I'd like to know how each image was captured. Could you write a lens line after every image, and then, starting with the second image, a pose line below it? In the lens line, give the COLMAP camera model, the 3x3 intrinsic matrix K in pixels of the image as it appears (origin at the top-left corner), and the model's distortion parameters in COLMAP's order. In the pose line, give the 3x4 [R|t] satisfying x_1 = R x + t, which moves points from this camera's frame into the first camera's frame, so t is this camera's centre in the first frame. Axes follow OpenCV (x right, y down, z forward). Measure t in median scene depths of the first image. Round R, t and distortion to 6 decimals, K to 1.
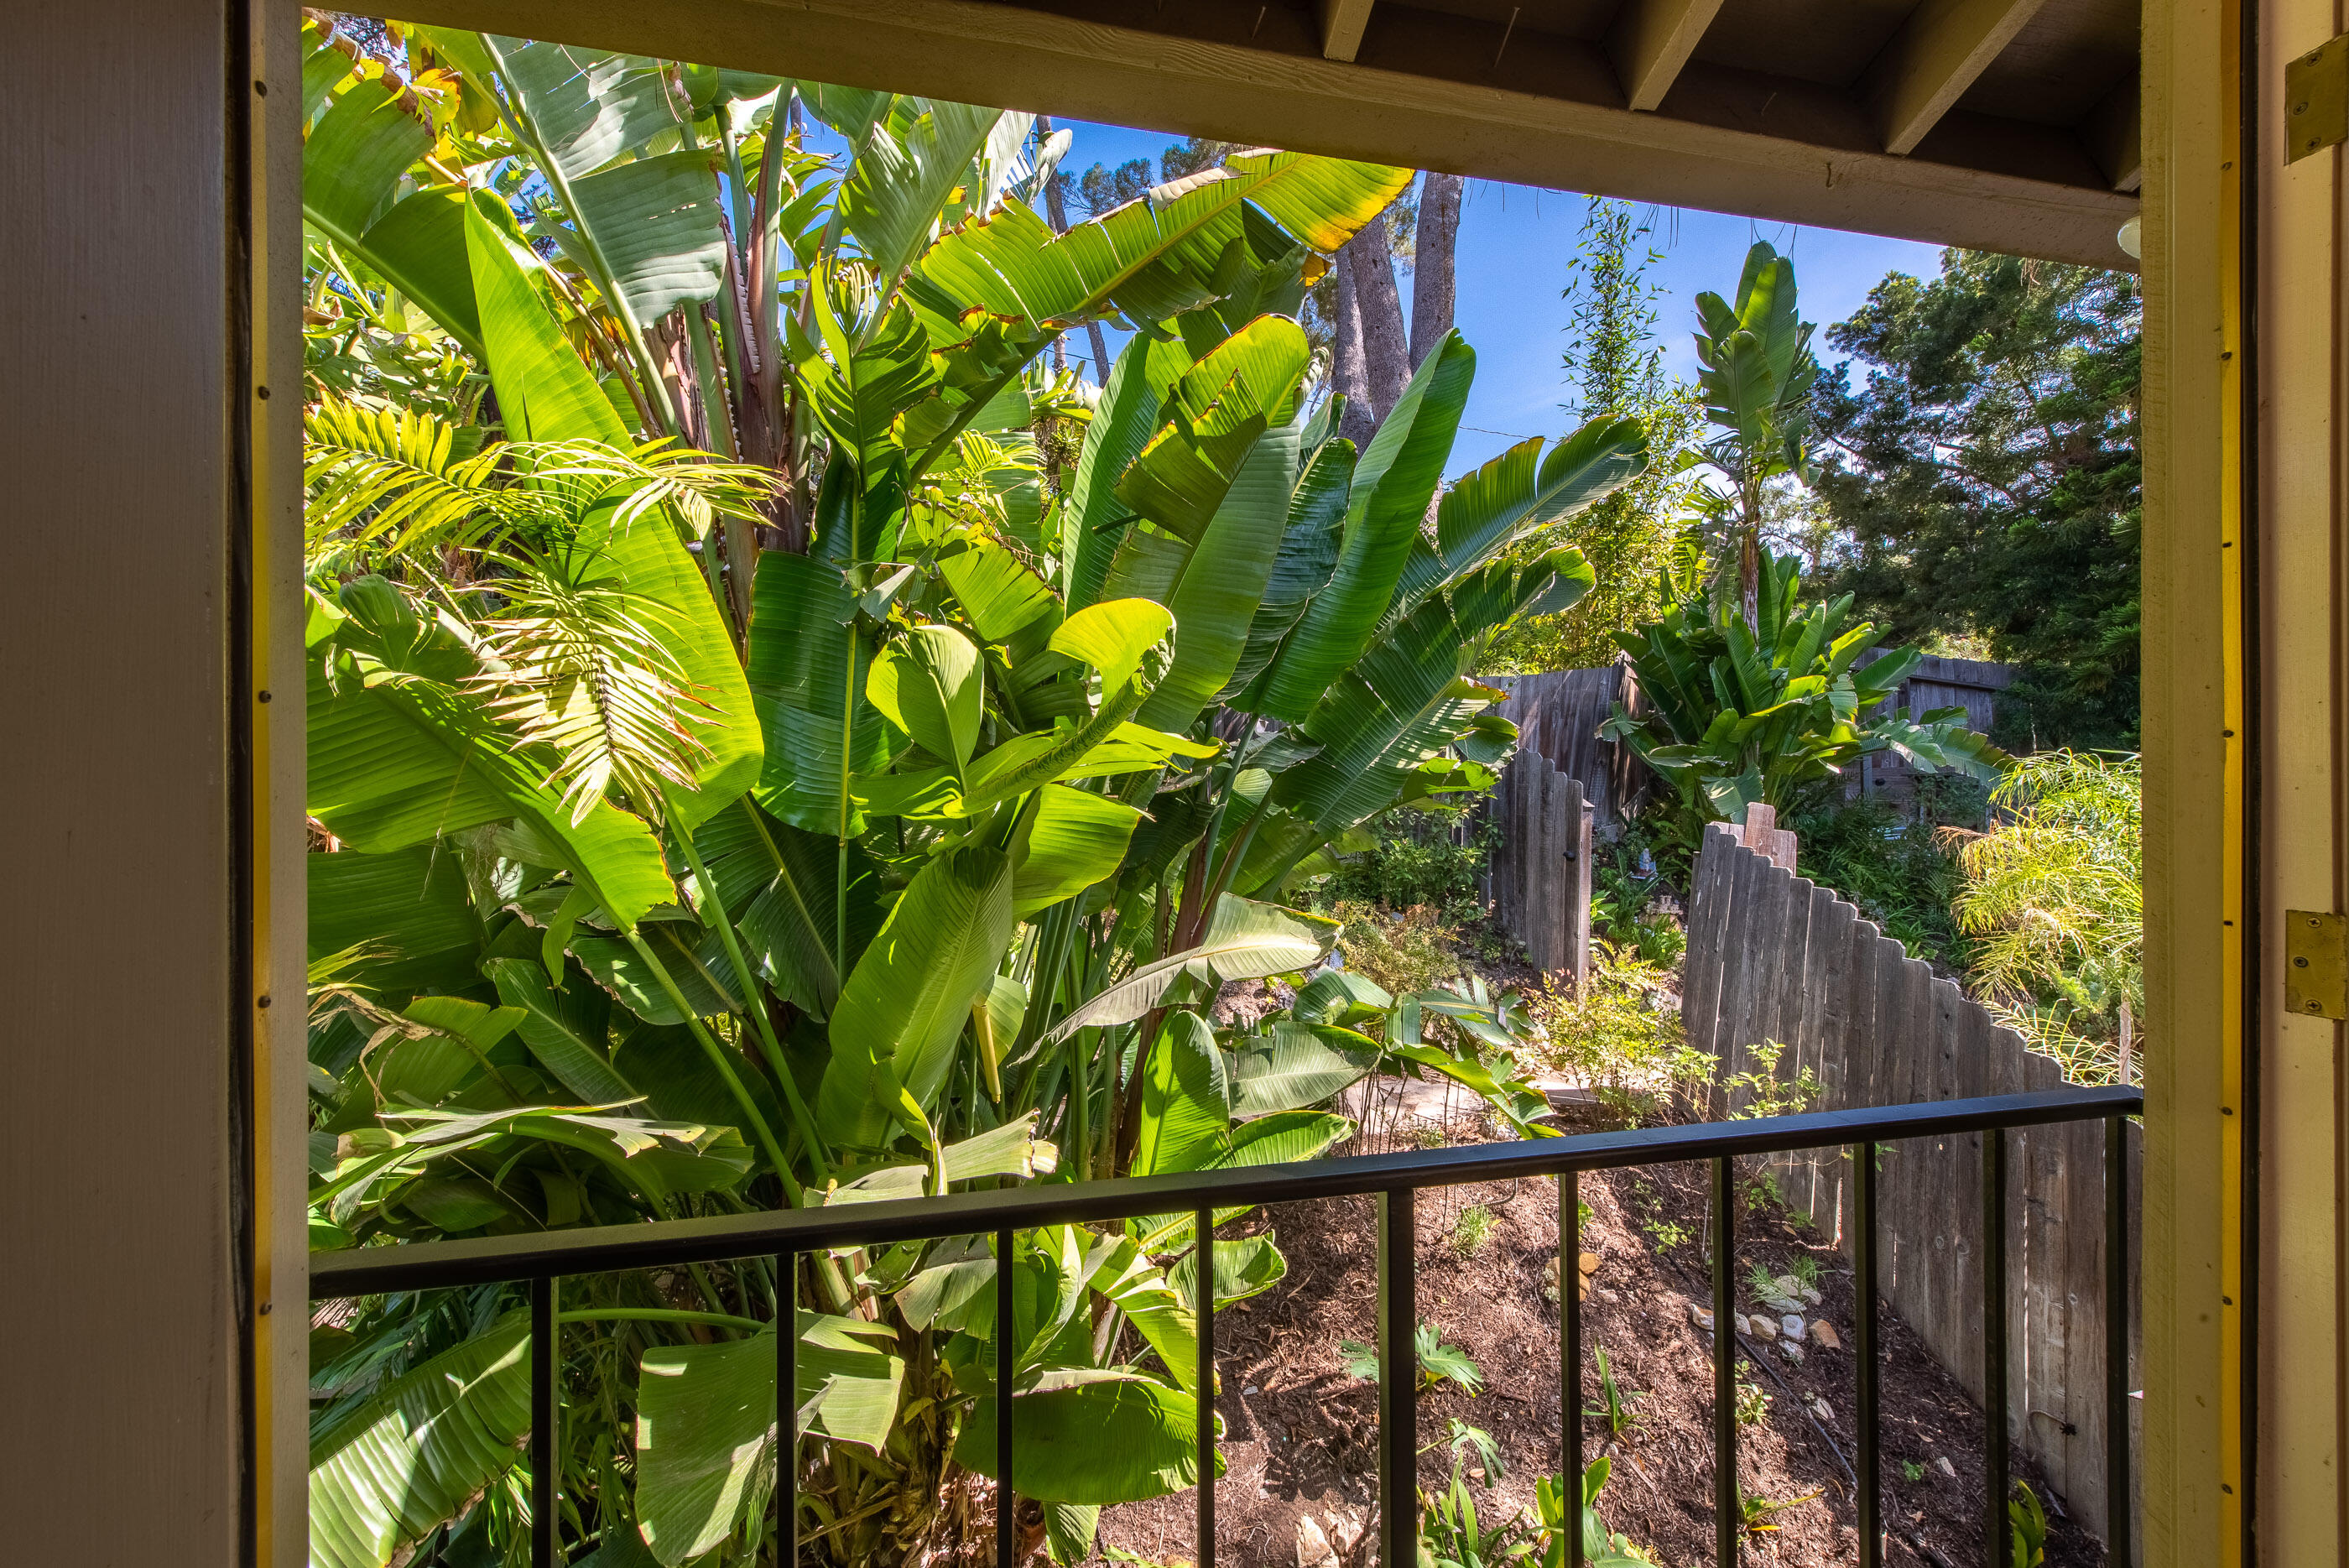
lens RADIAL K [[917.0, 0, 1177.5], [0, 917.0, 796.4], [0, 0, 1]] dist [-0.000184, -0.000235]
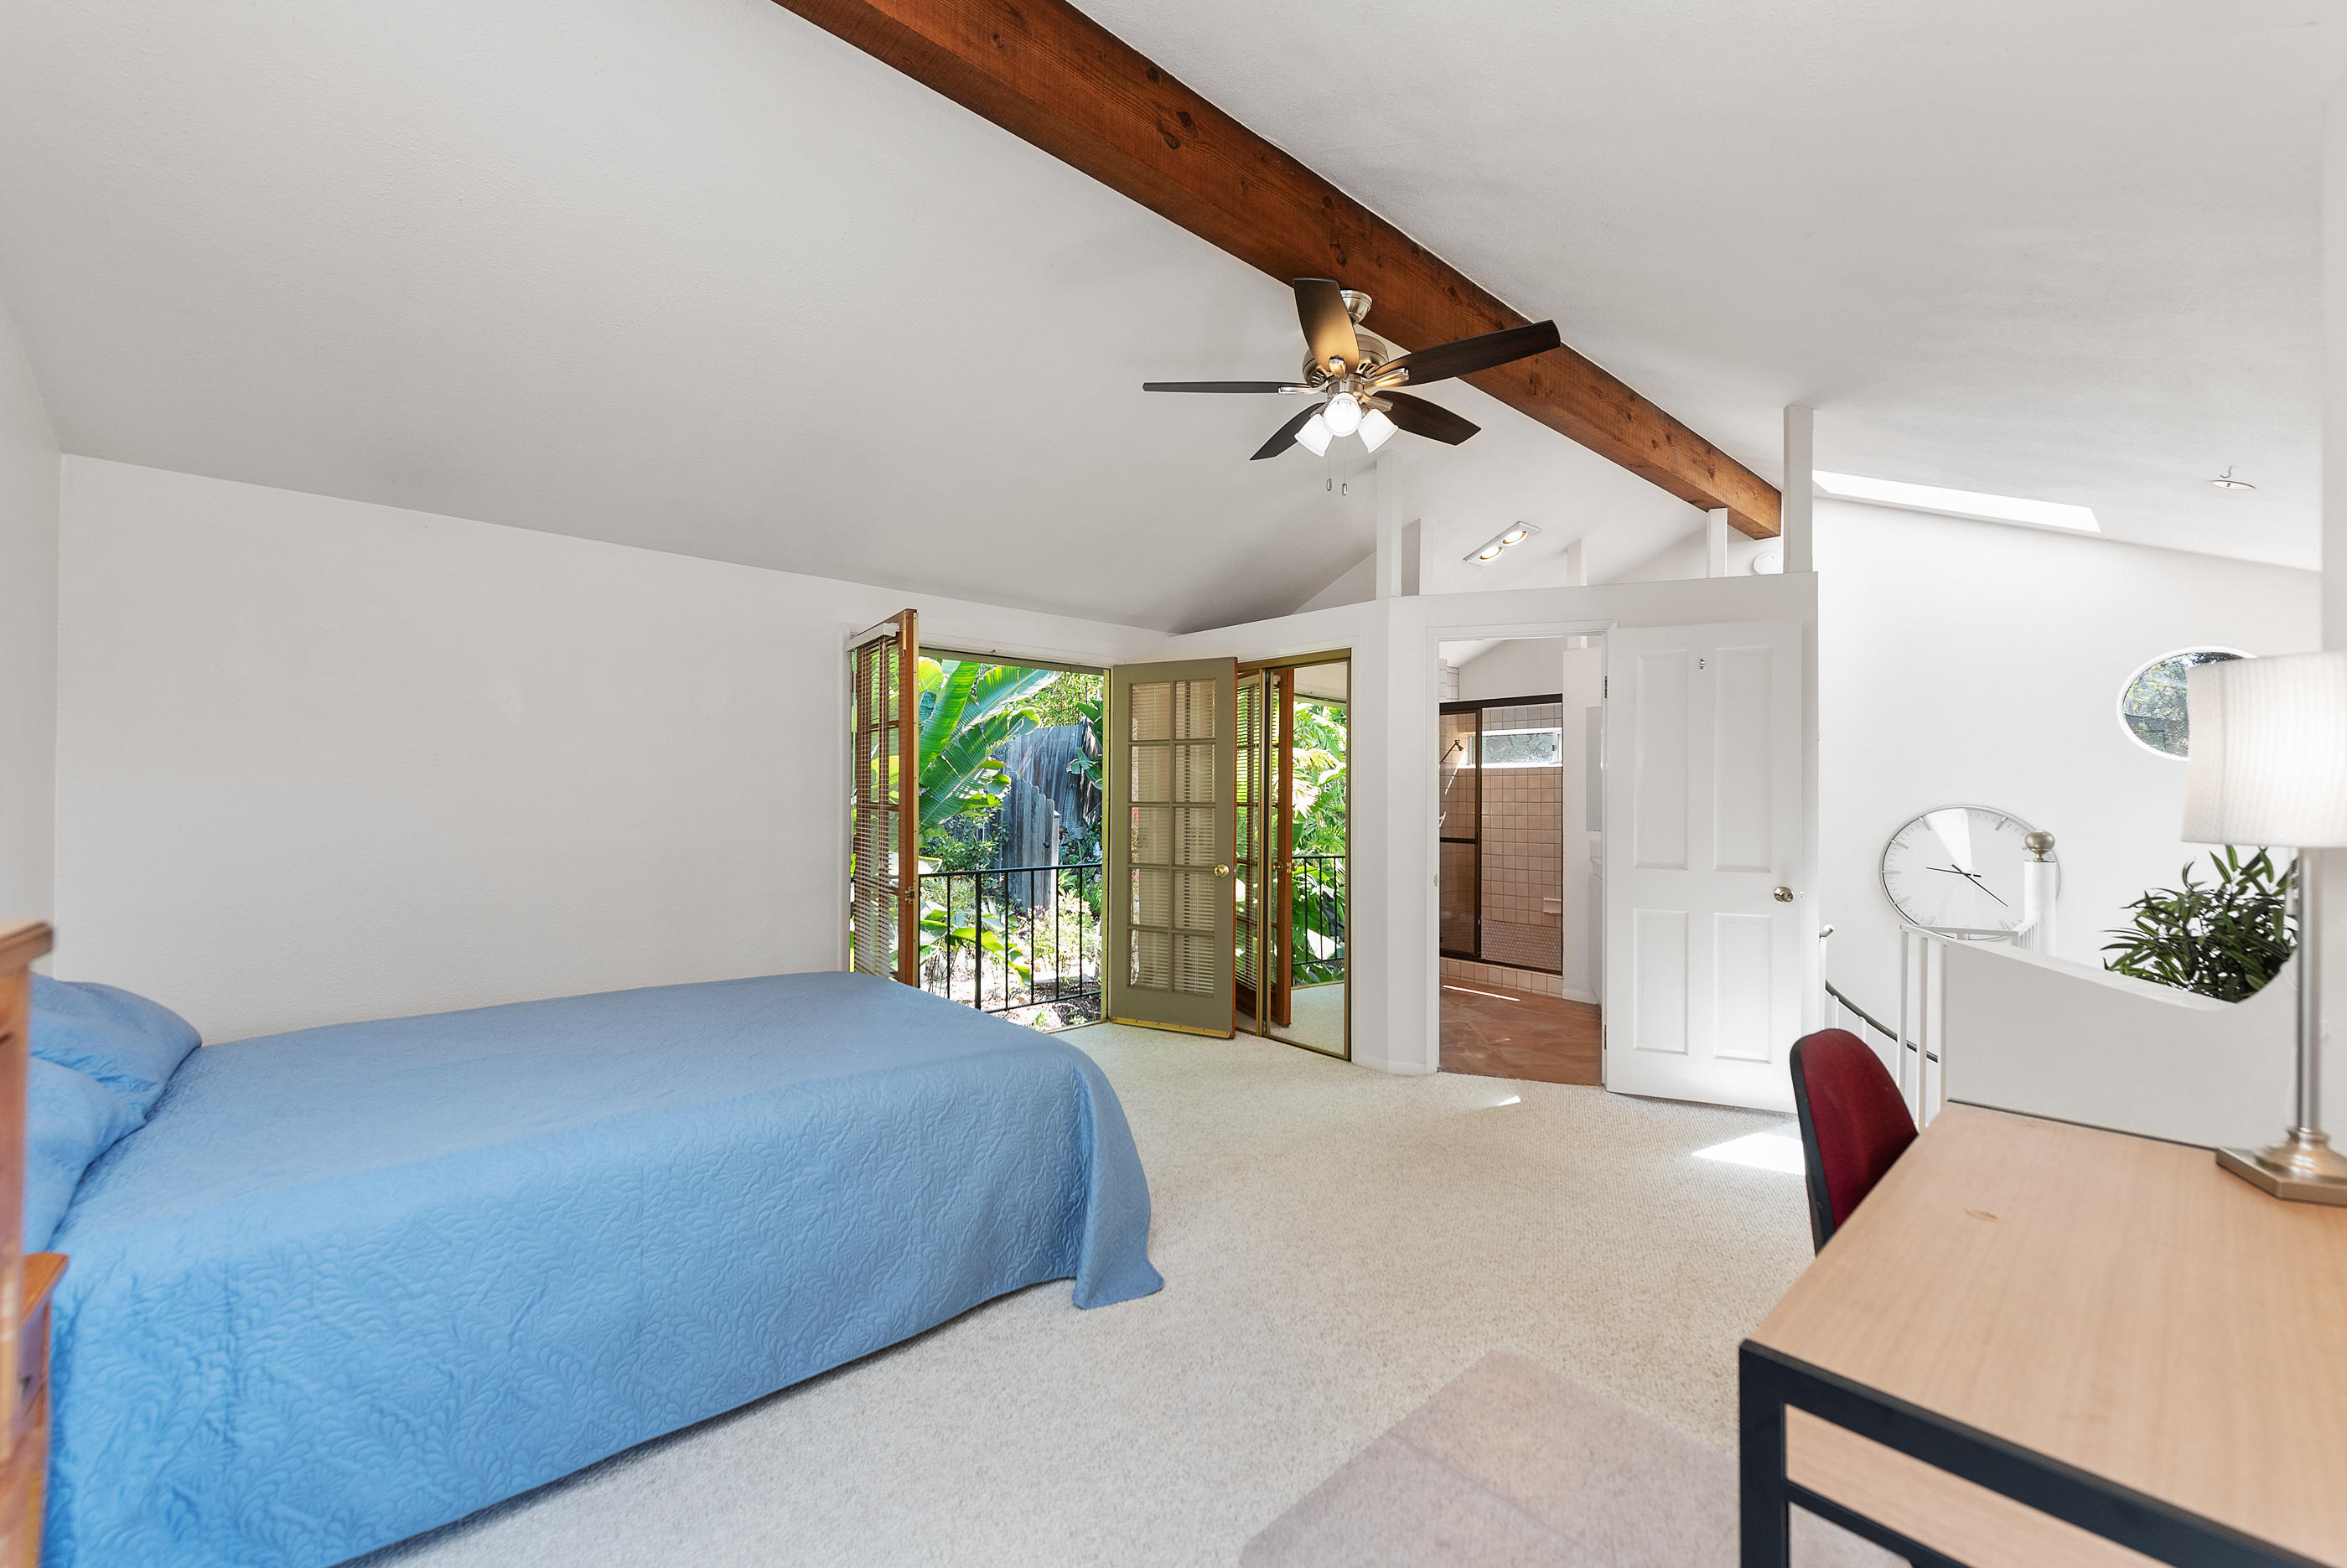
lens RADIAL K [[916.2, 0, 1176.5], [0, 916.2, 796.4], [0, 0, 1]] dist [-0.000184, -0.000235]
pose [[0.871290, 0.011860, 0.490625, -0.204631], [-0.006424, 0.999898, -0.012761, -0.003794], [-0.490726, 0.007967, 0.871277, -0.629994]]
